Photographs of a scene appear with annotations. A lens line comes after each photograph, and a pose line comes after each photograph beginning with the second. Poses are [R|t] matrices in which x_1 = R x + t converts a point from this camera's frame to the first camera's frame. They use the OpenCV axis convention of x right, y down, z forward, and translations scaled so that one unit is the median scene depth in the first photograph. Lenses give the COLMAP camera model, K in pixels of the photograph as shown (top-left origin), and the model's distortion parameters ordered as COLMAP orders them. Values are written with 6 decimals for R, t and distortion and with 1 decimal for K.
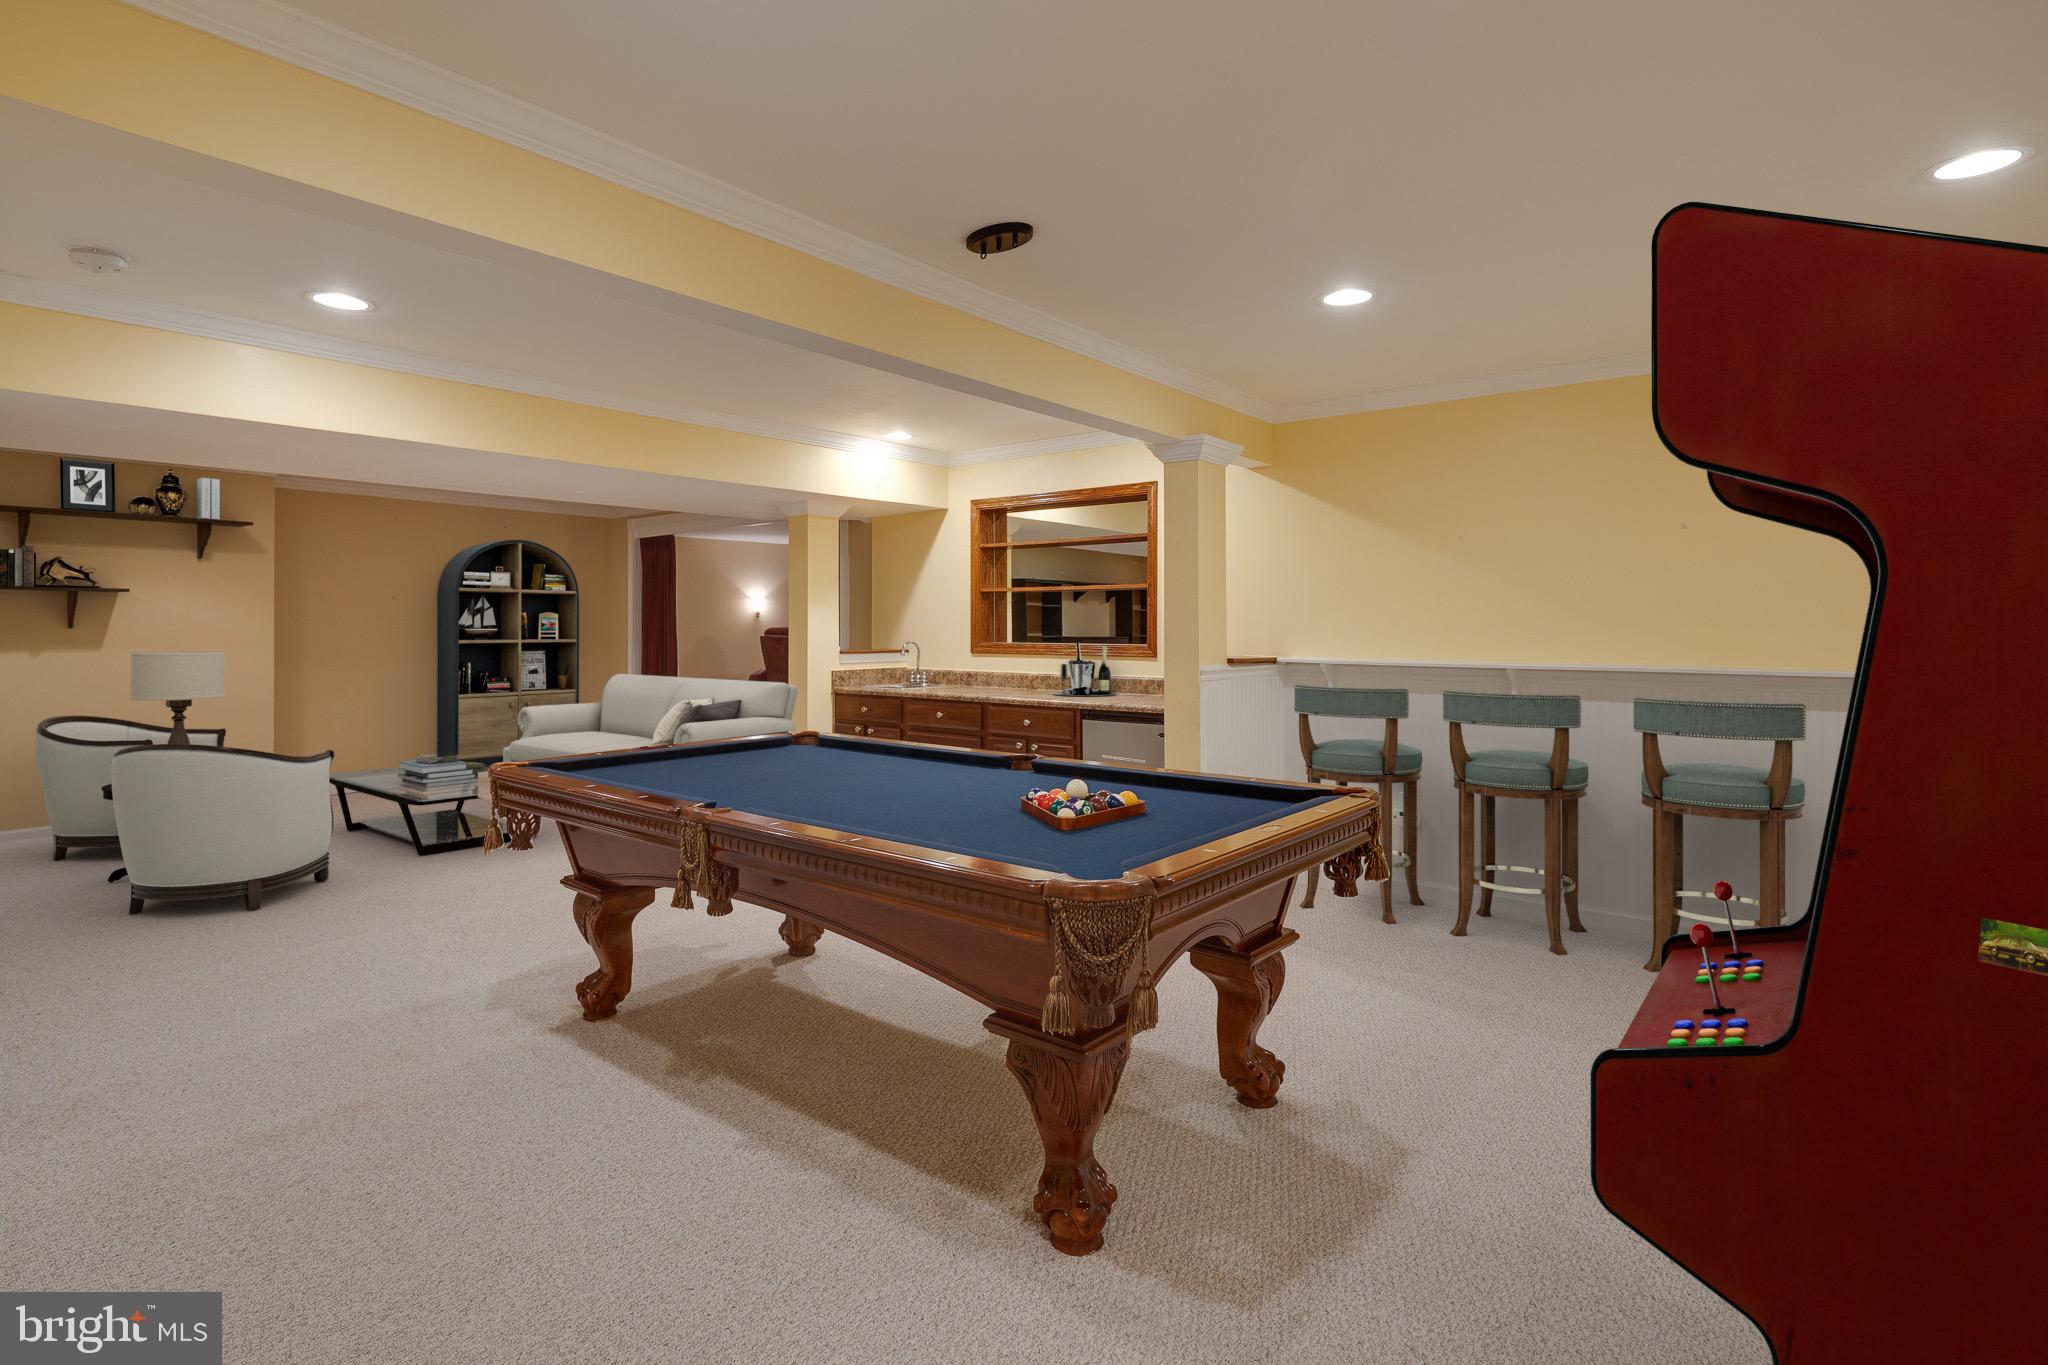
lens RADIAL K [[1007.1, 0, 1015.5], [0, 1007.1, 626.1], [0, 0, 1]] dist [0.004714, 0.000343]
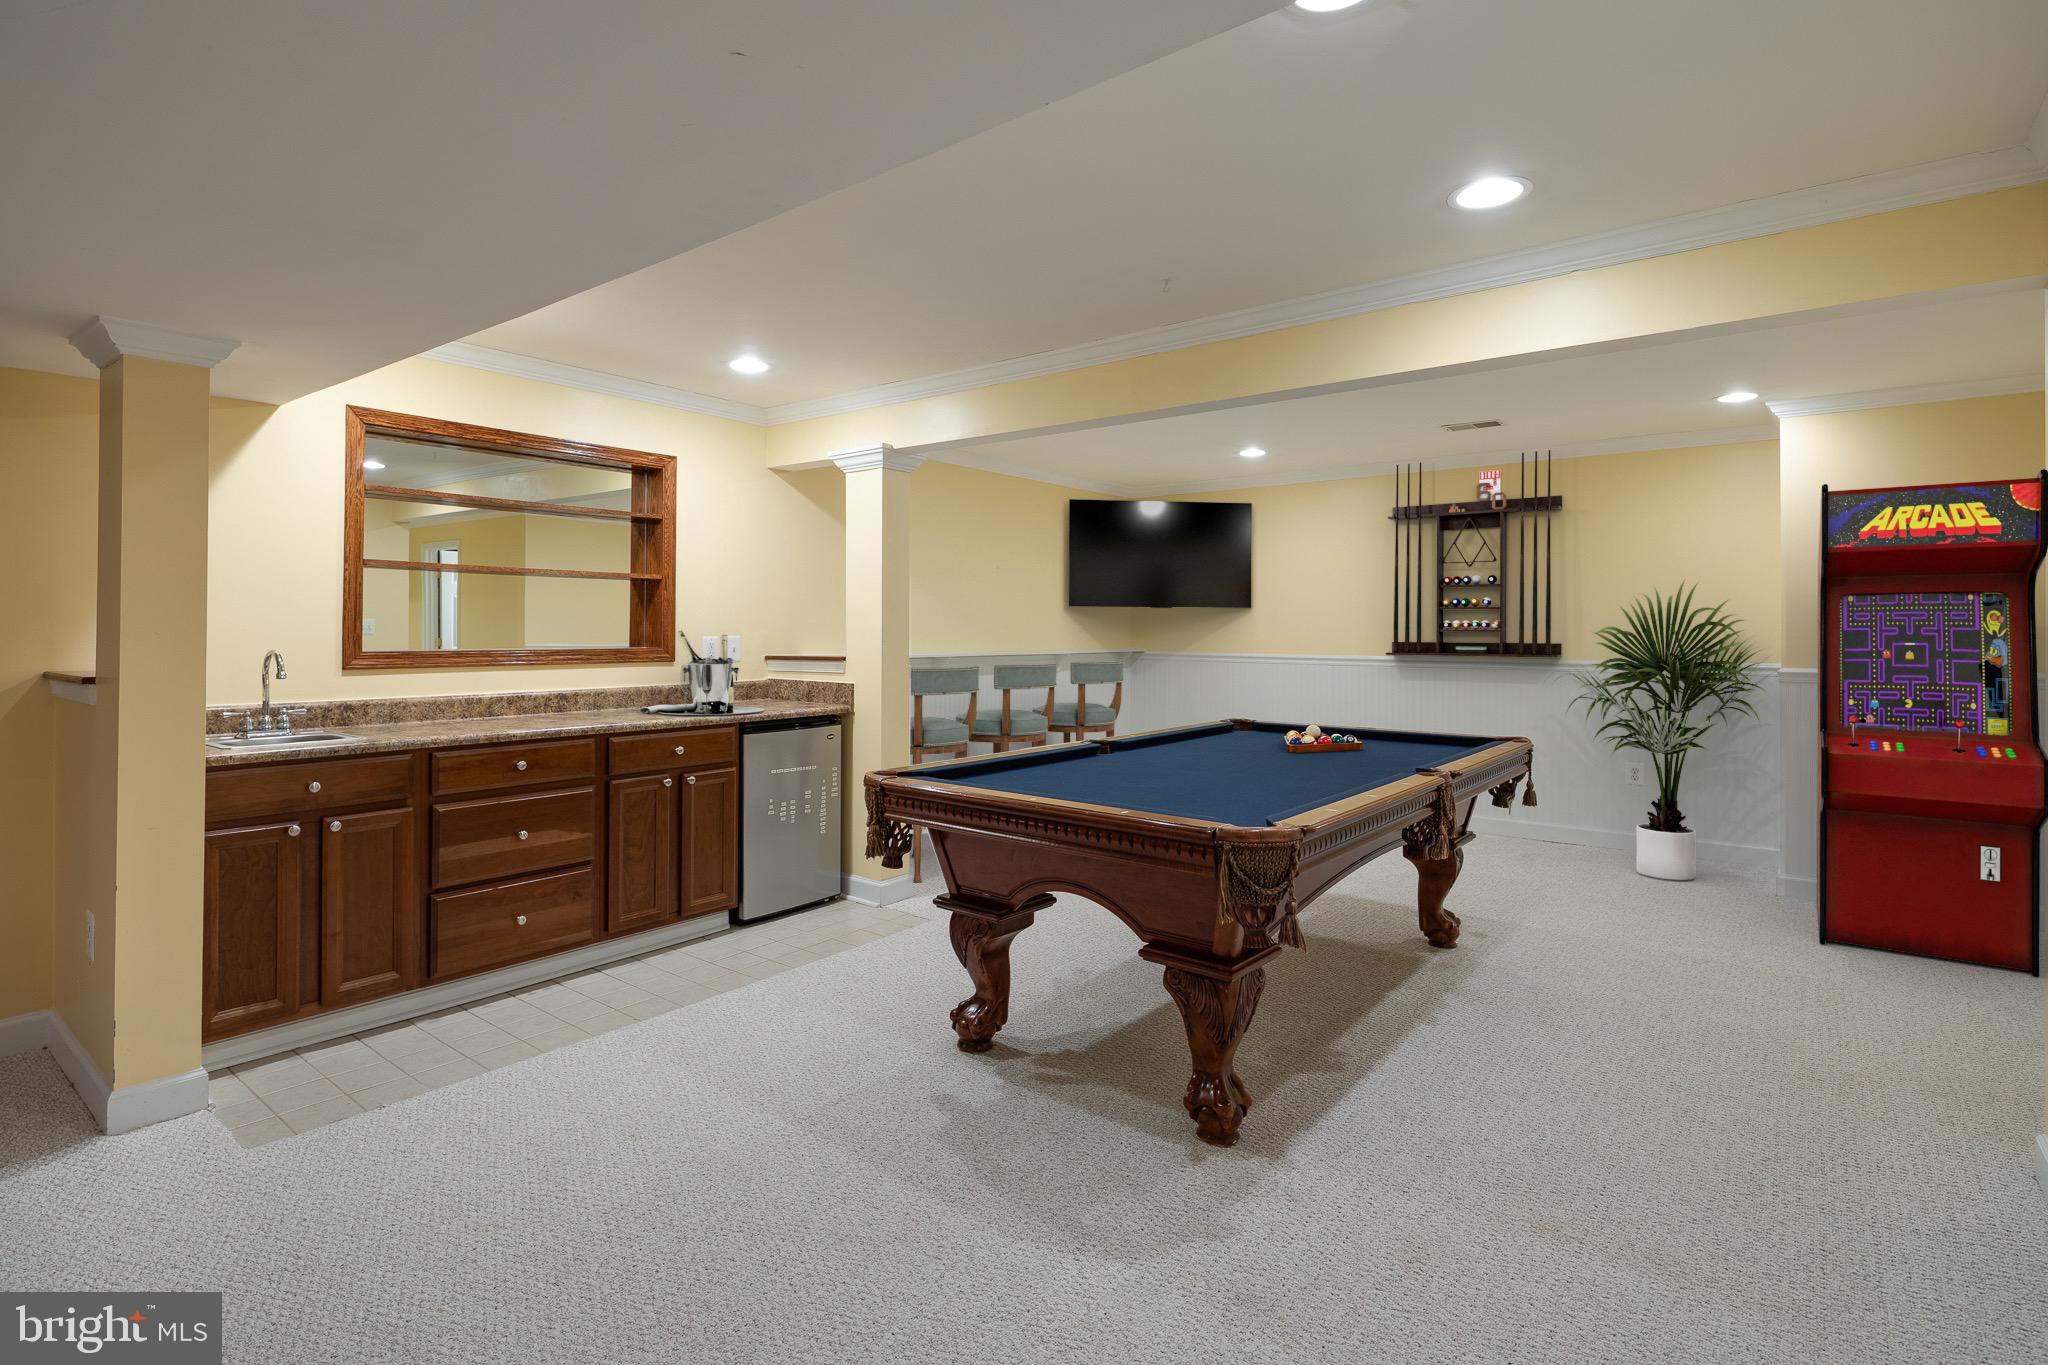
lens RADIAL K [[1007.1, 0, 1015.5], [0, 1007.1, 626.1], [0, 0, 1]] dist [0.004714, 0.000343]
pose [[-0.016664, 0.002601, 0.999858, -0.723337], [-0.002103, 0.999994, -0.002636, 0.002736], [-0.999859, -0.002146, -0.016658, 0.721425]]
